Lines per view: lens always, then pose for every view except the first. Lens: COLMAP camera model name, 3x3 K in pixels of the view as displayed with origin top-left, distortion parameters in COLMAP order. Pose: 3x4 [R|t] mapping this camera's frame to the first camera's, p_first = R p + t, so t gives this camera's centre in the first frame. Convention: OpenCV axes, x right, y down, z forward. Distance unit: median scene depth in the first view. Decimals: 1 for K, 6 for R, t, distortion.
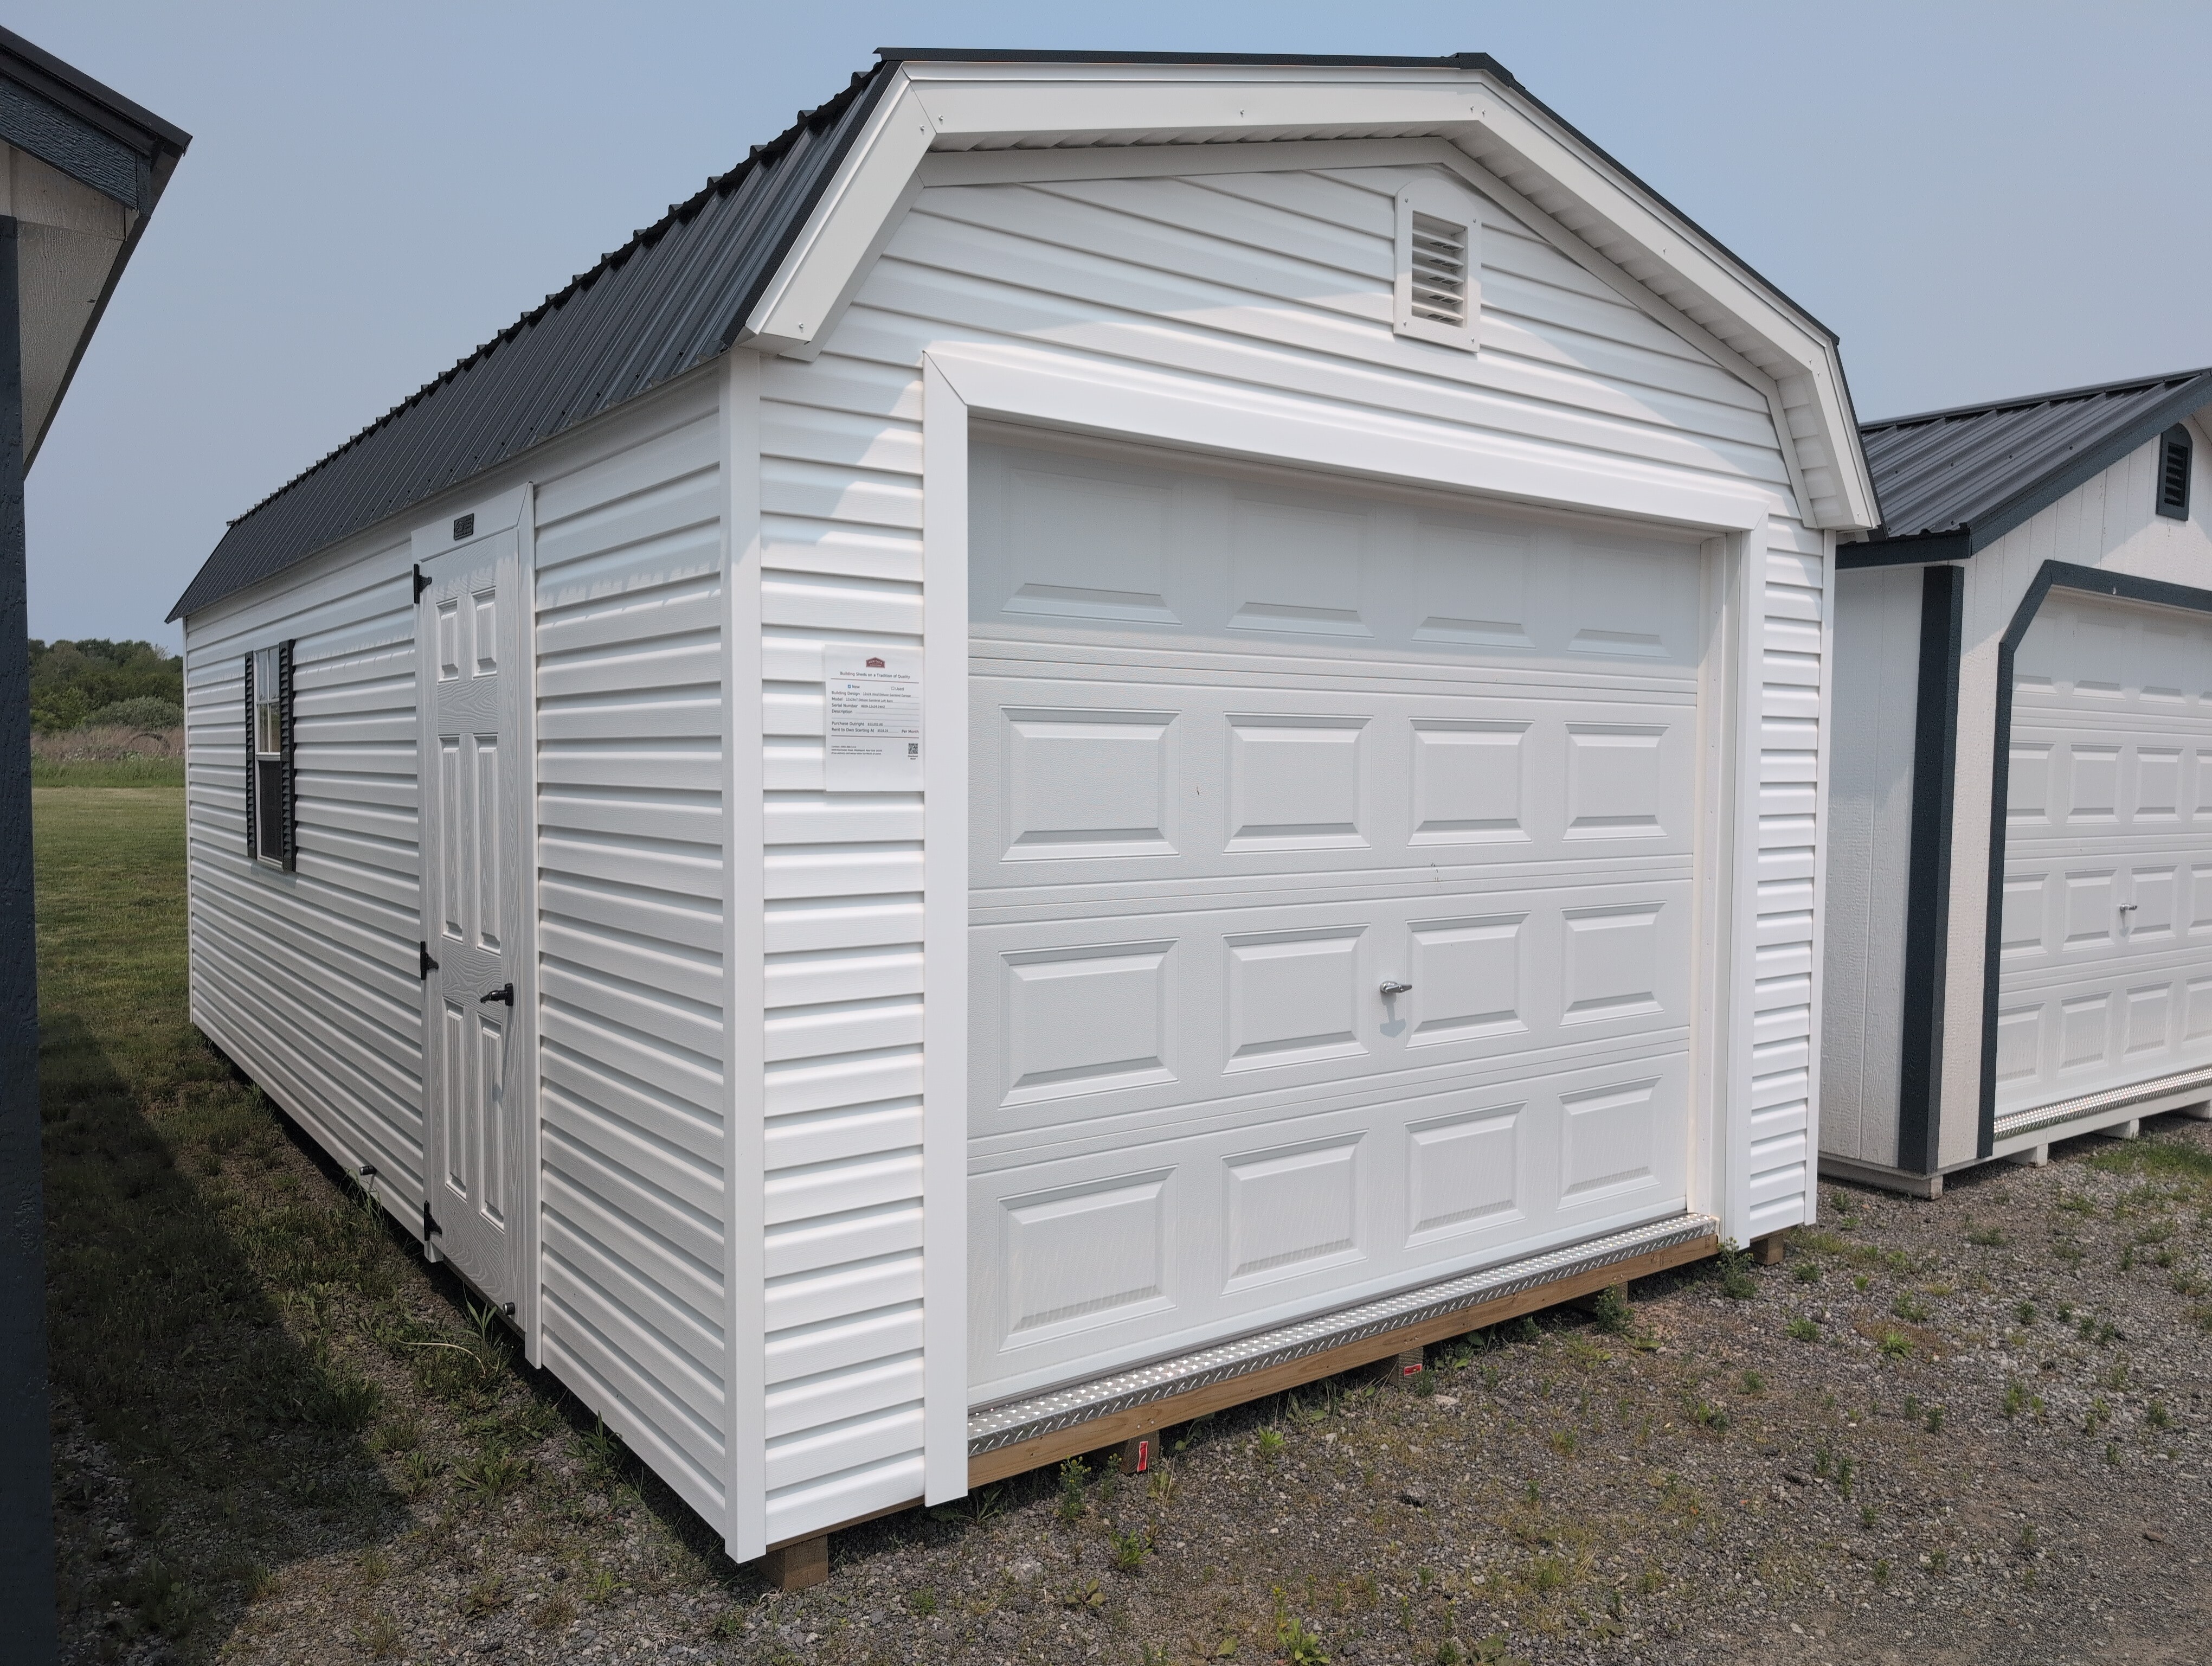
lens RADIAL K [[1602.9, 0, 1106.0], [0, 1602.9, 833.0], [0, 0, 1]] dist [-0.001985, -0.003282]
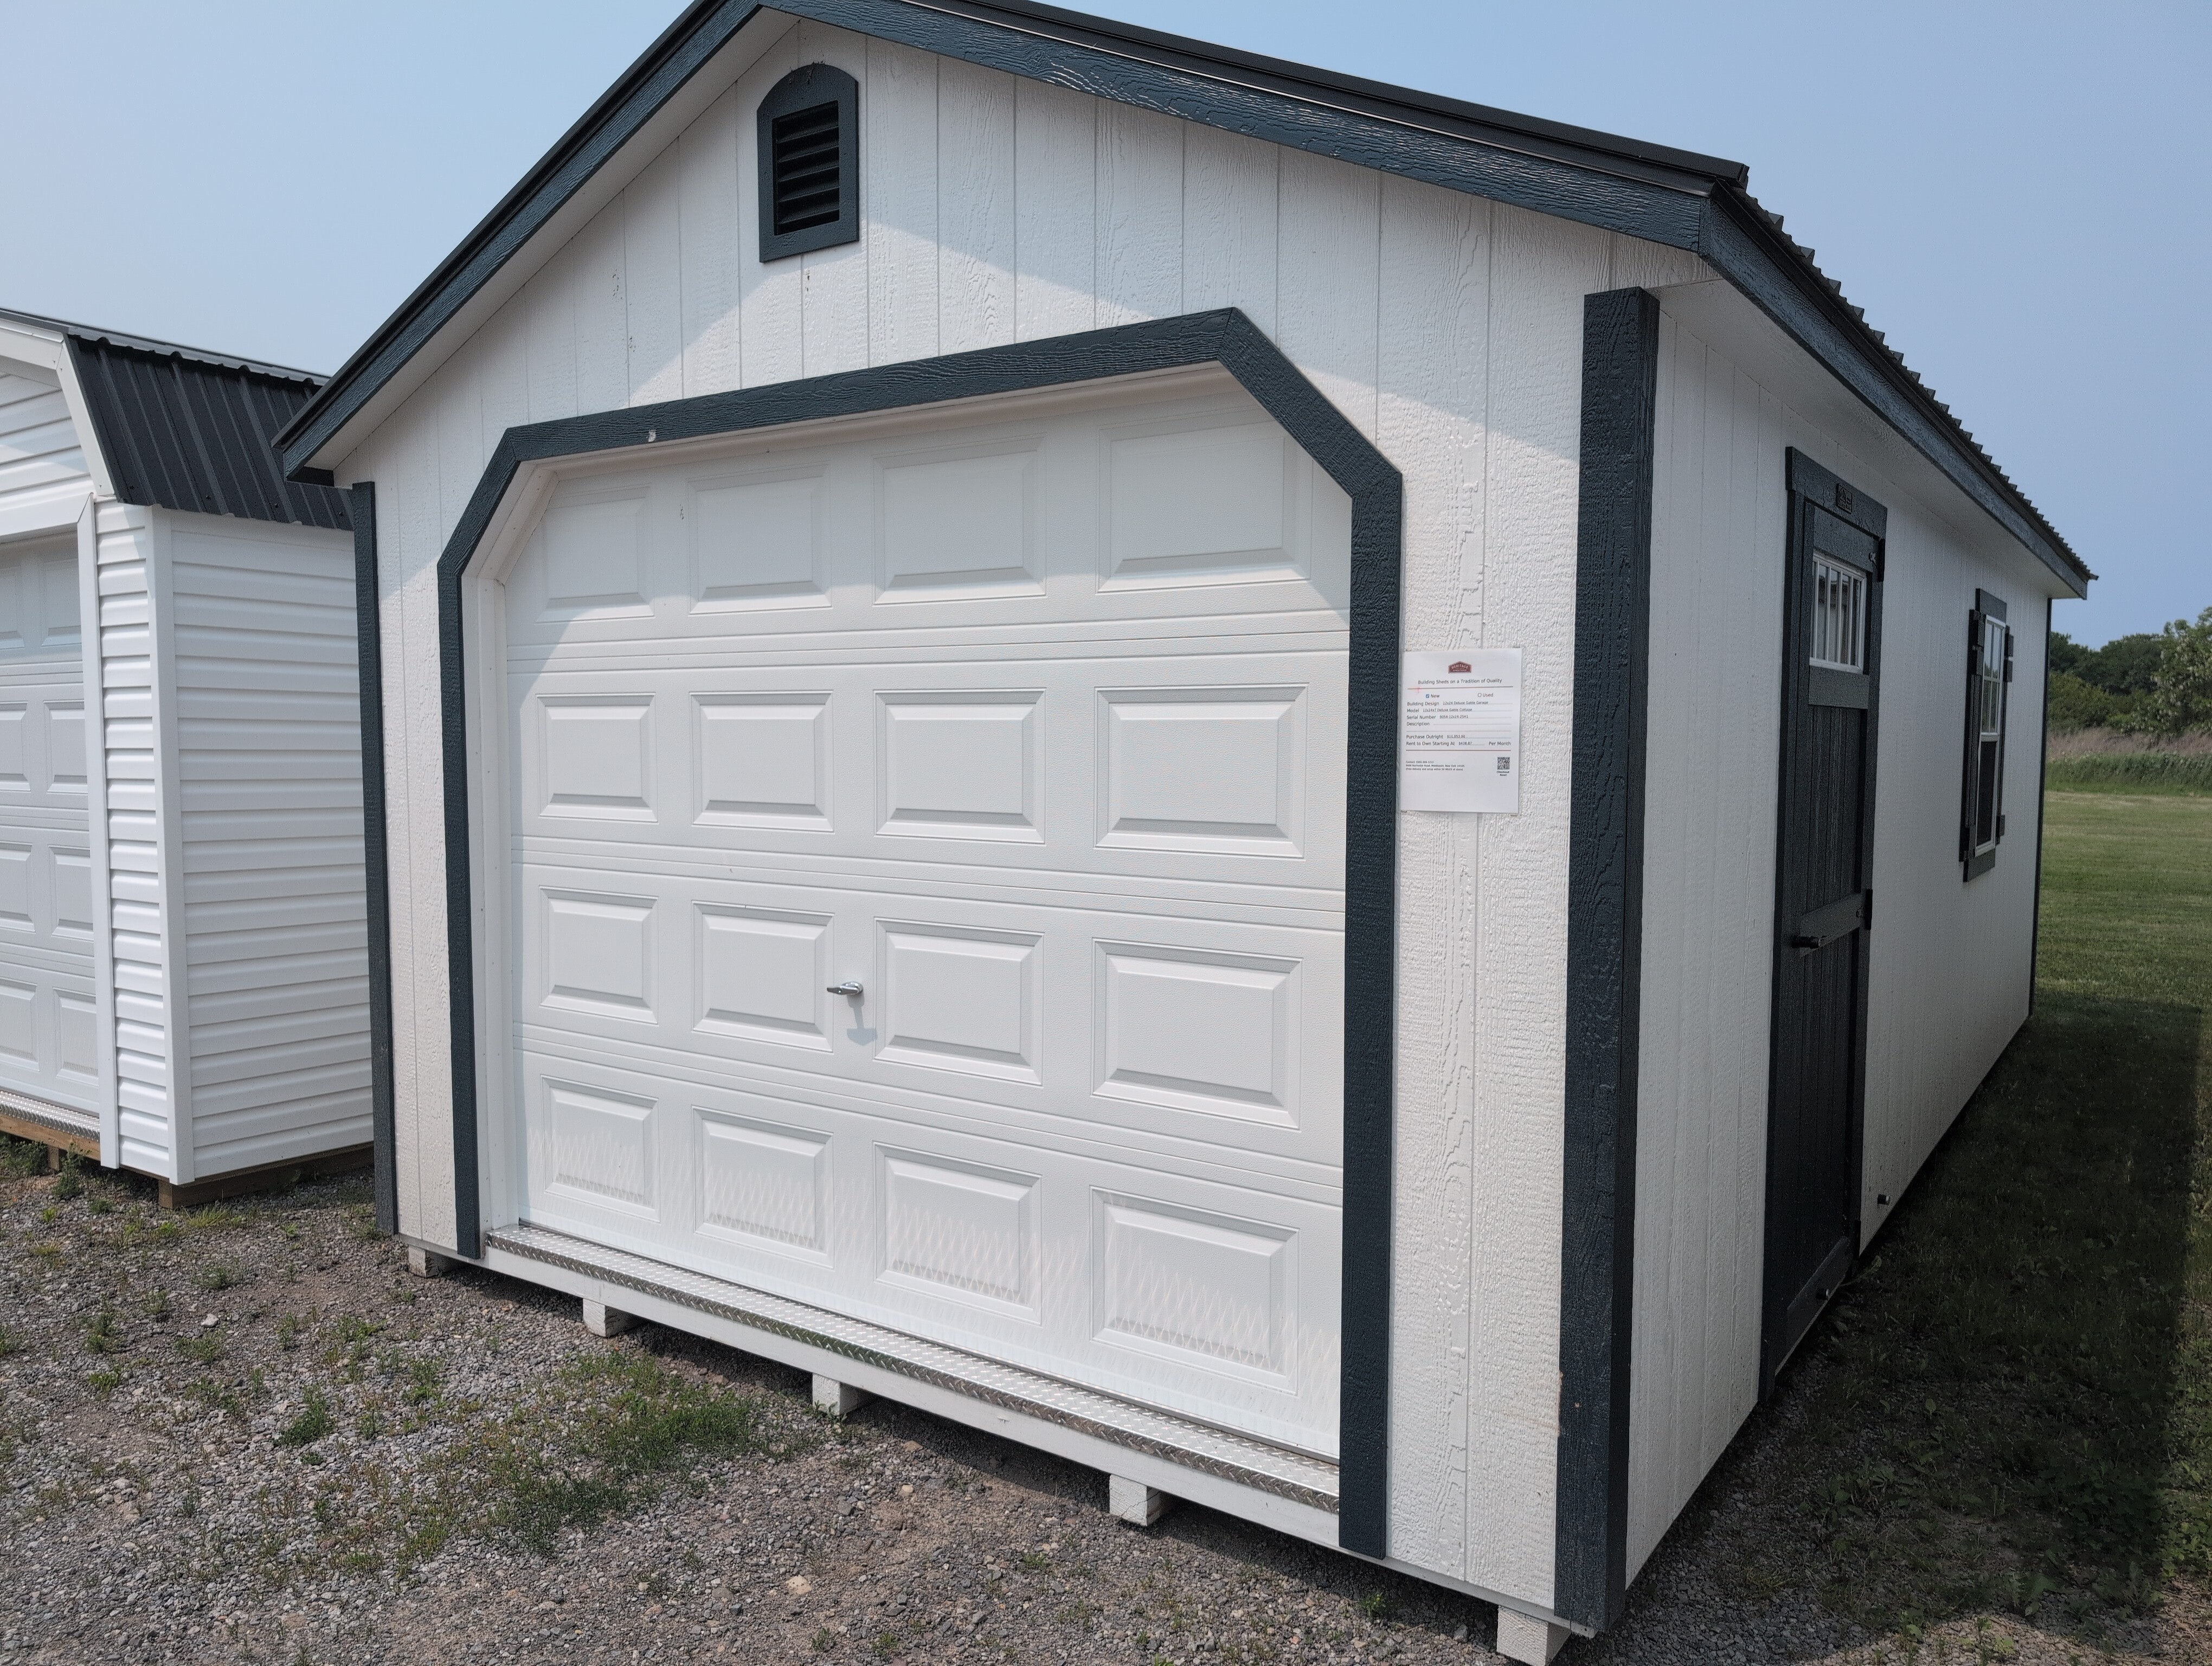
lens RADIAL K [[1602.9, 0, 1106.0], [0, 1602.9, 833.0], [0, 0, 1]] dist [-0.001985, -0.003282]
pose [[0.325222, 0.047994, -0.944419, 1.180862], [-0.052295, 0.998096, 0.032713, -0.031494], [0.944191, 0.038749, 0.327113, 0.917501]]
